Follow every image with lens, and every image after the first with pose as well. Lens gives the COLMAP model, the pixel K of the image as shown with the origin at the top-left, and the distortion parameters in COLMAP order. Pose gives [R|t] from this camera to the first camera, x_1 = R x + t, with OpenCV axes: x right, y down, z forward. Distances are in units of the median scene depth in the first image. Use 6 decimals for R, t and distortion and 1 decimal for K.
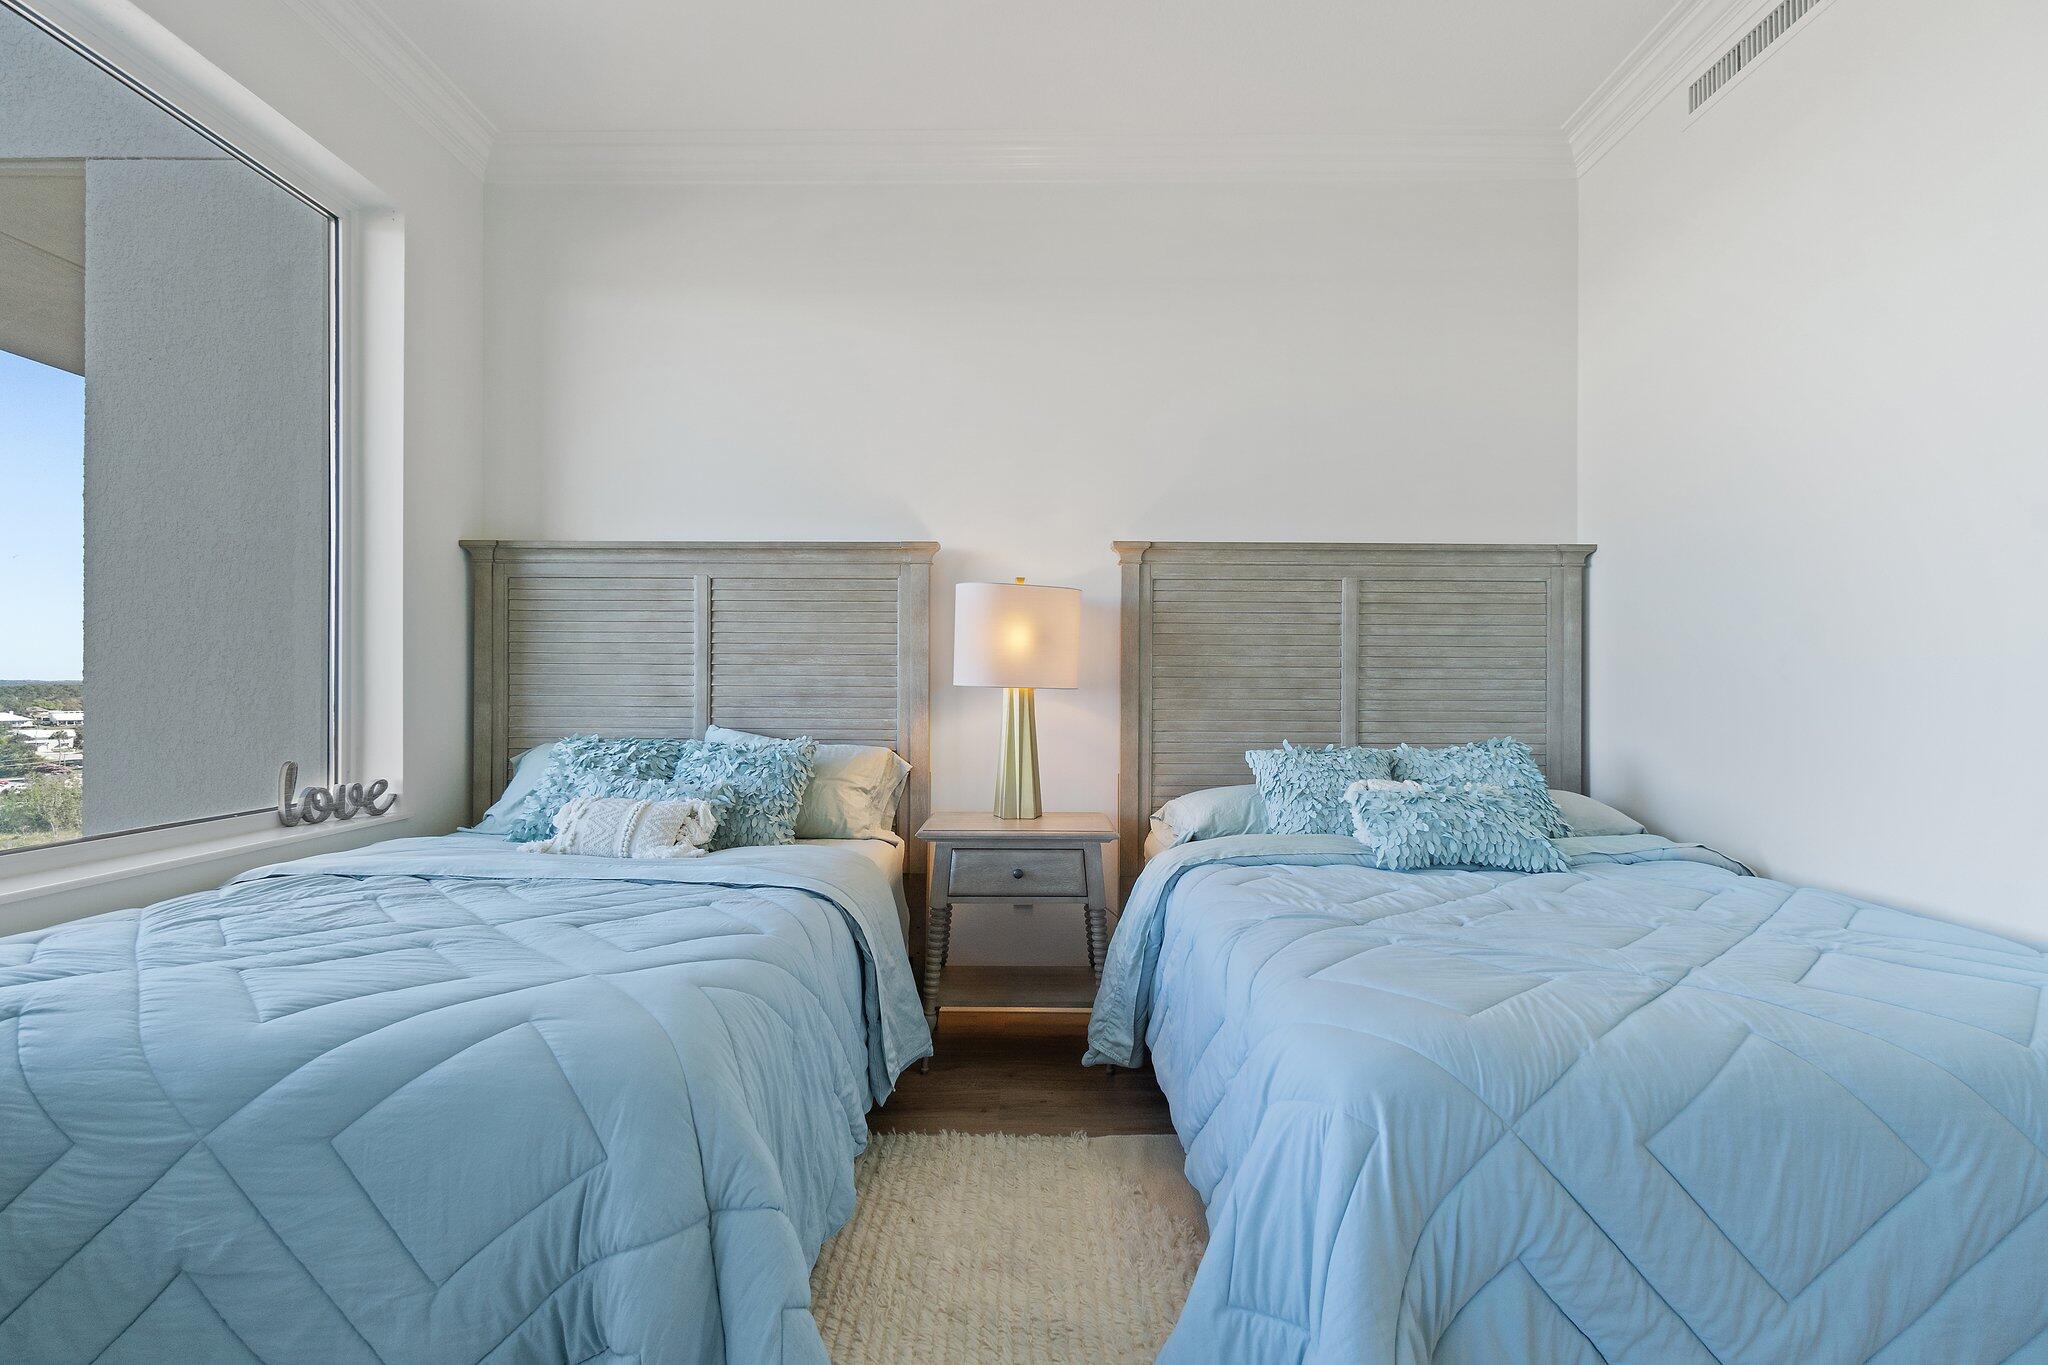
lens RADIAL K [[933.9, 0, 1005.0], [0, 933.9, 683.4], [0, 0, 1]] dist [-0.012671, 0.000308]
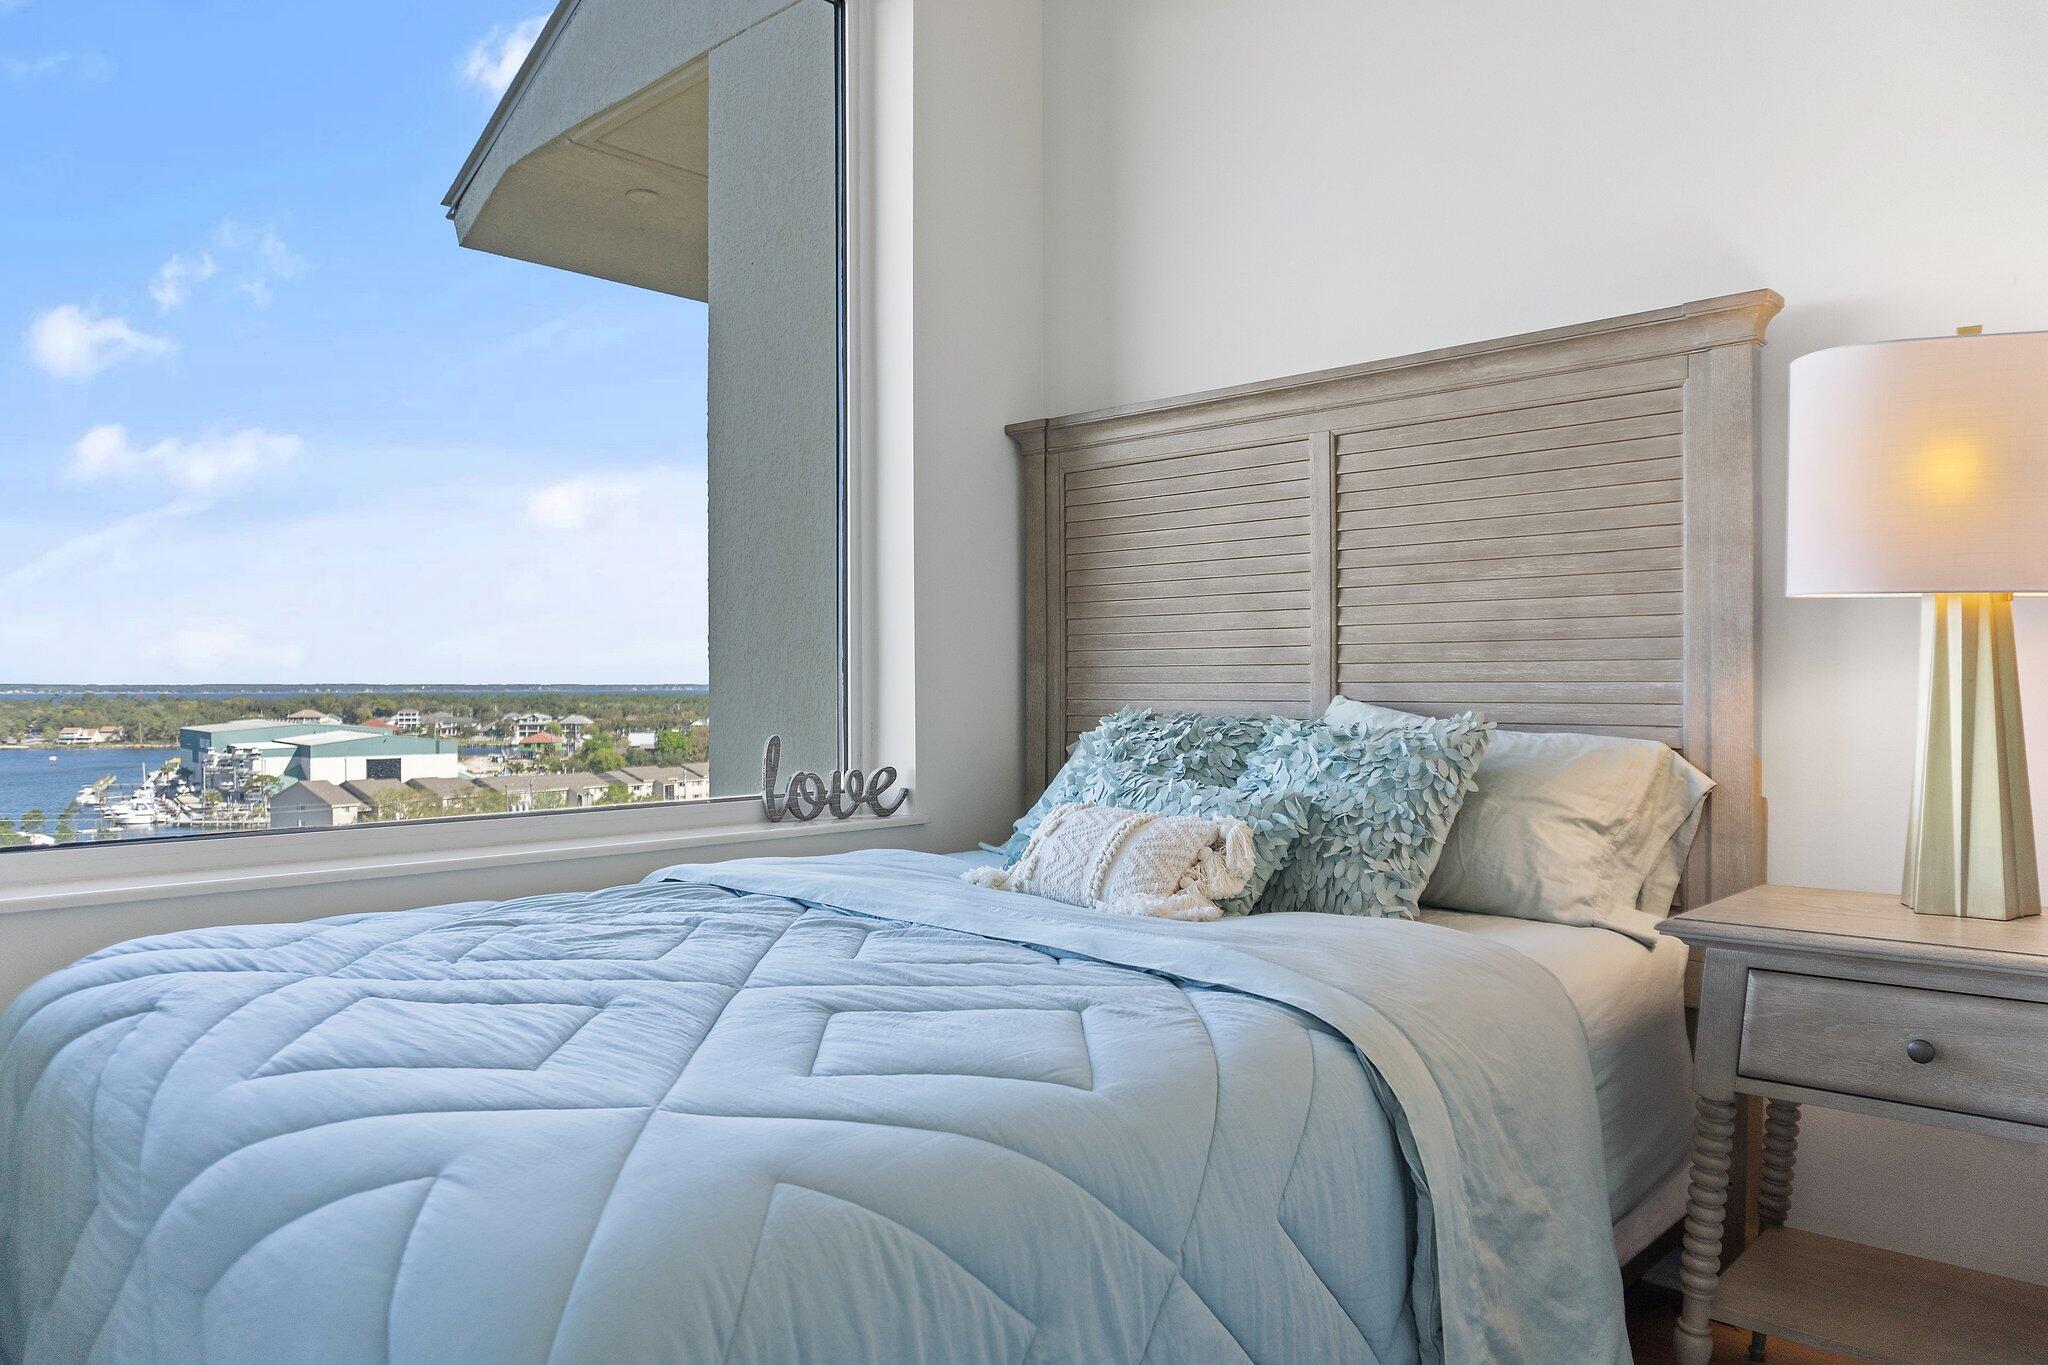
lens RADIAL K [[1362.8, 0, 1025.9], [0, 1362.8, 689.9], [0, 0, 1]] dist [-0.020125, 0.001953]
pose [[0.744937, -0.001670, -0.667133, 0.098496], [0.006747, 0.999965, 0.005030, 0.037599], [0.667101, -0.008248, 0.744921, 0.272430]]
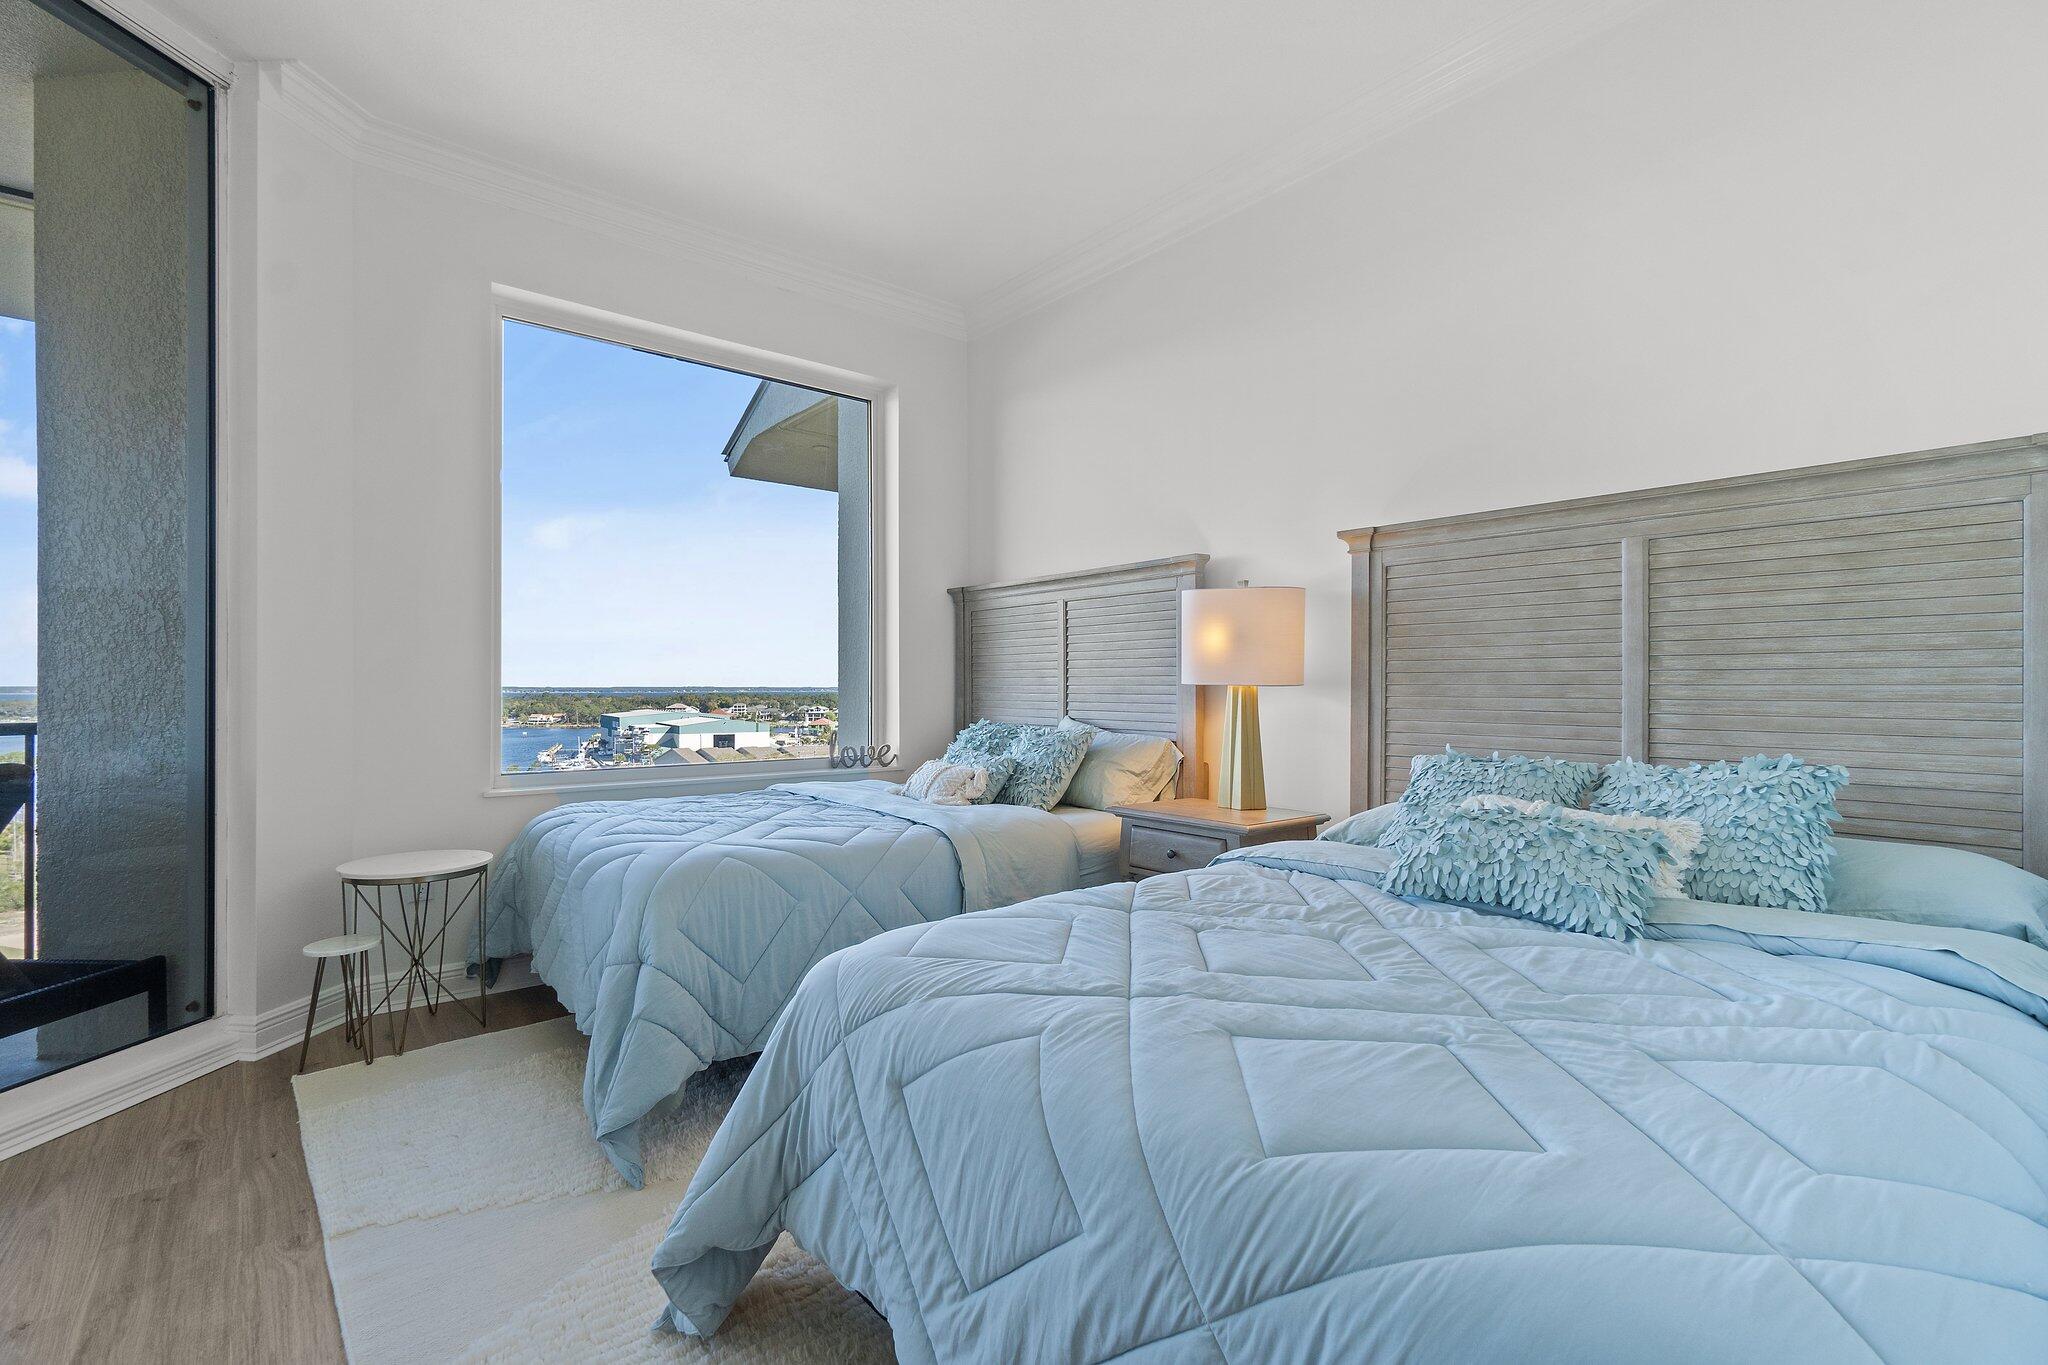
lens RADIAL K [[893.0, 0, 1015.5], [0, 893.0, 682.6], [0, 0, 1]] dist [0.003563, 0.000297]
pose [[0.656745, -0.007157, -0.754079, 0.590142], [0.000983, 0.999962, -0.008635, 0.010046], [0.754112, 0.004929, 0.656728, 0.148423]]
